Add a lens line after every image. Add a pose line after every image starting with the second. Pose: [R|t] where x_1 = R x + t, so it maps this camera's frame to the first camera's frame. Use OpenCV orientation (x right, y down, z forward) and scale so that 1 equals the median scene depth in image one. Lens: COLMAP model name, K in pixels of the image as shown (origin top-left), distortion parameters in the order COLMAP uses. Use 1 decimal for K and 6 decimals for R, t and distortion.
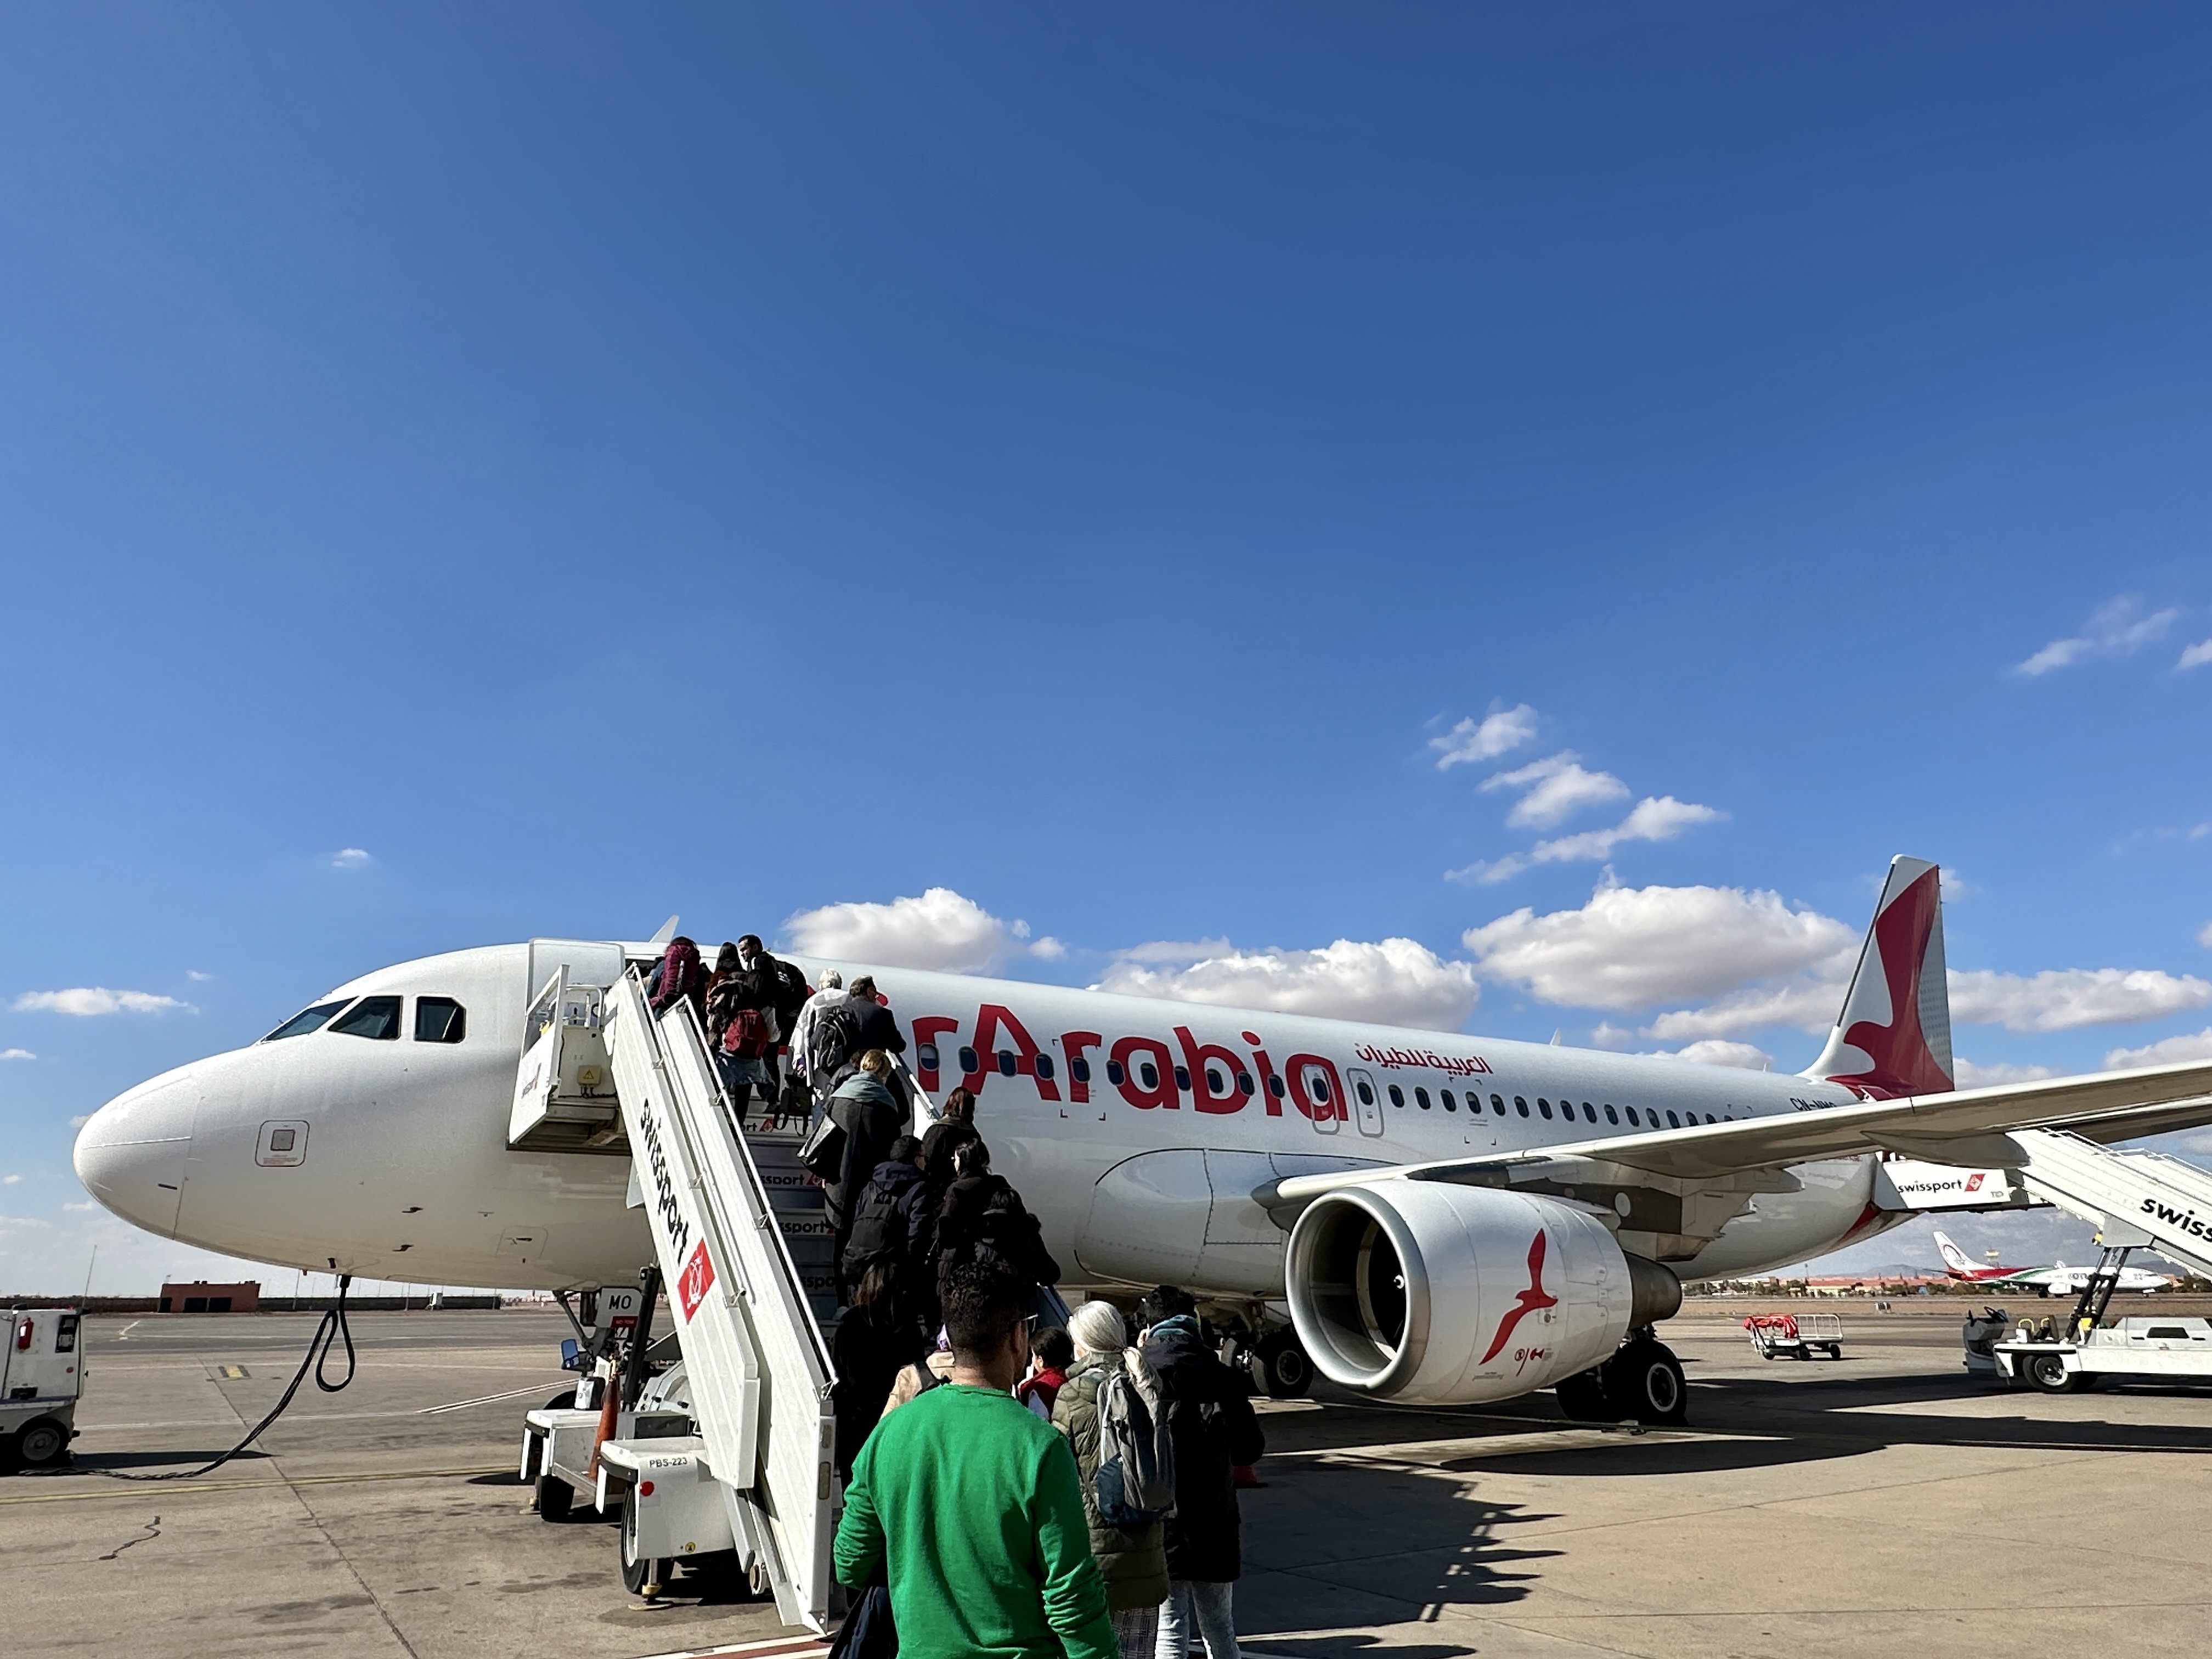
lens RADIAL K [[1382.1, 0, 1106.0], [0, 1382.1, 829.5], [0, 0, 1]] dist [-0.005749, 0.003379]
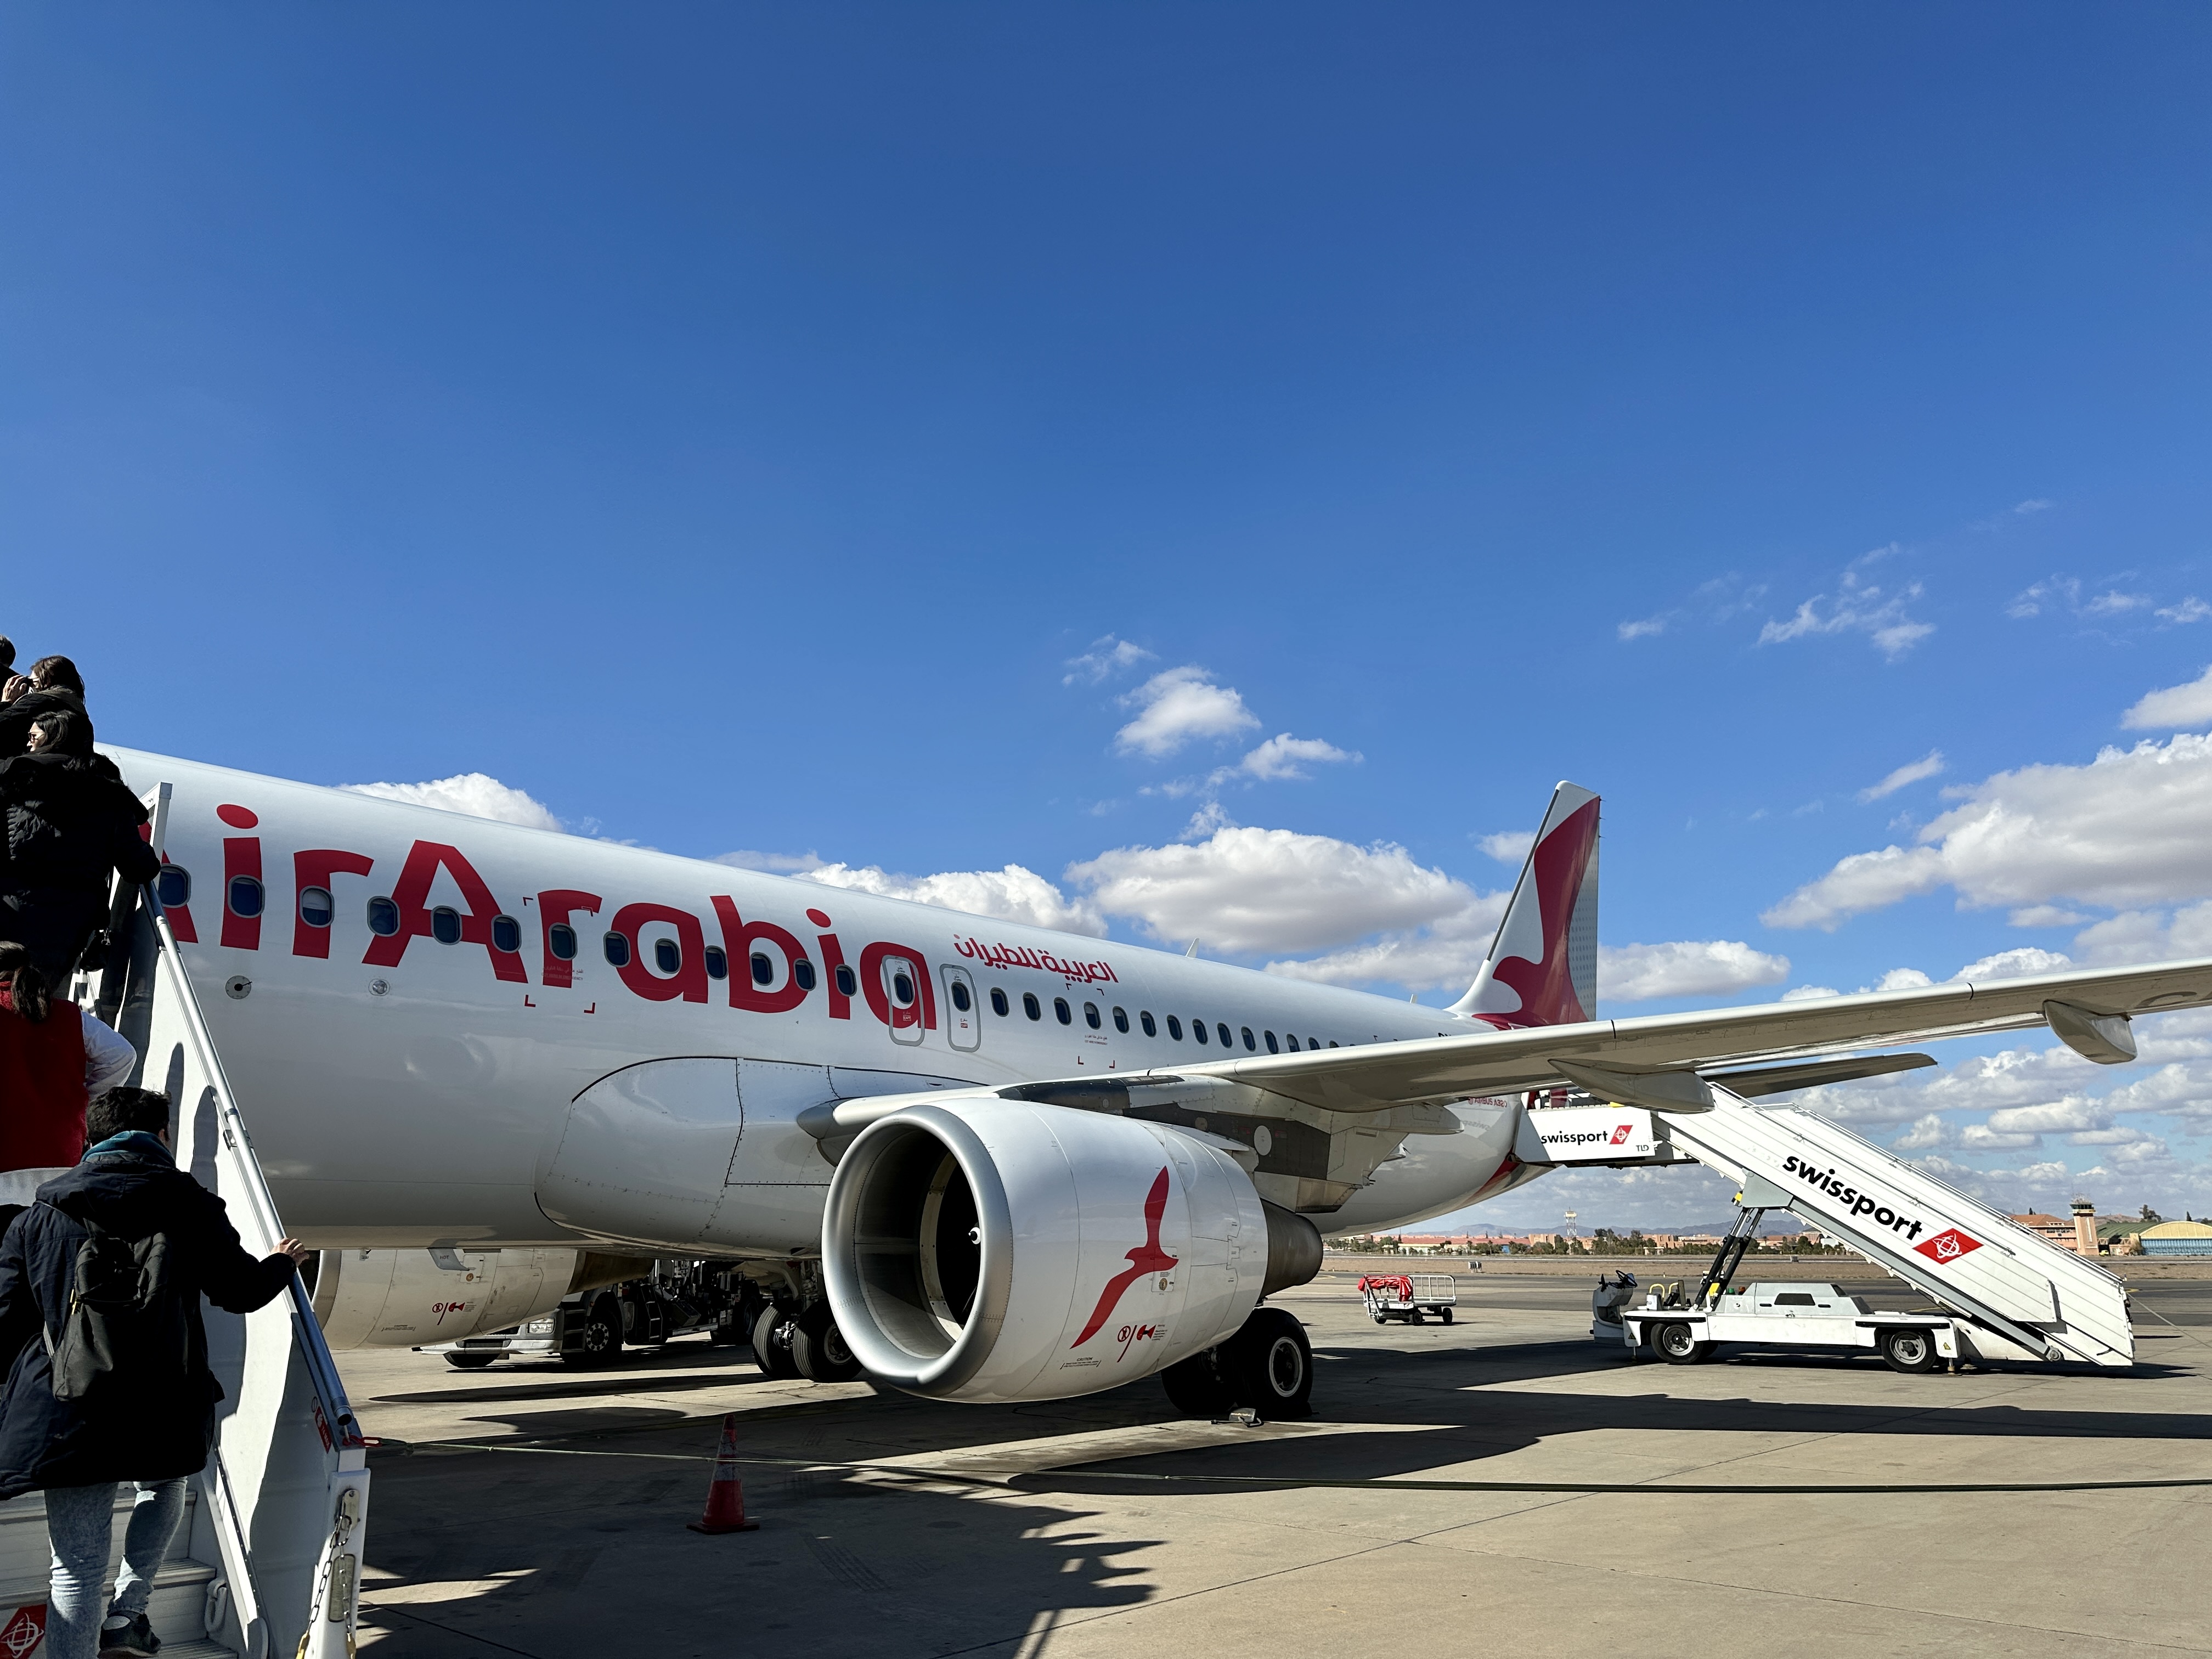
lens RADIAL K [[1519.2, 0, 1097.5], [0, 1519.2, 823.9], [0, 0, 1]] dist [0.196361, -0.388536]
pose [[0.965807, 0.072117, 0.249028, 0.042693], [-0.085975, 0.995271, 0.045212, 0.051436], [-0.244590, -0.065076, 0.967440, 0.157979]]
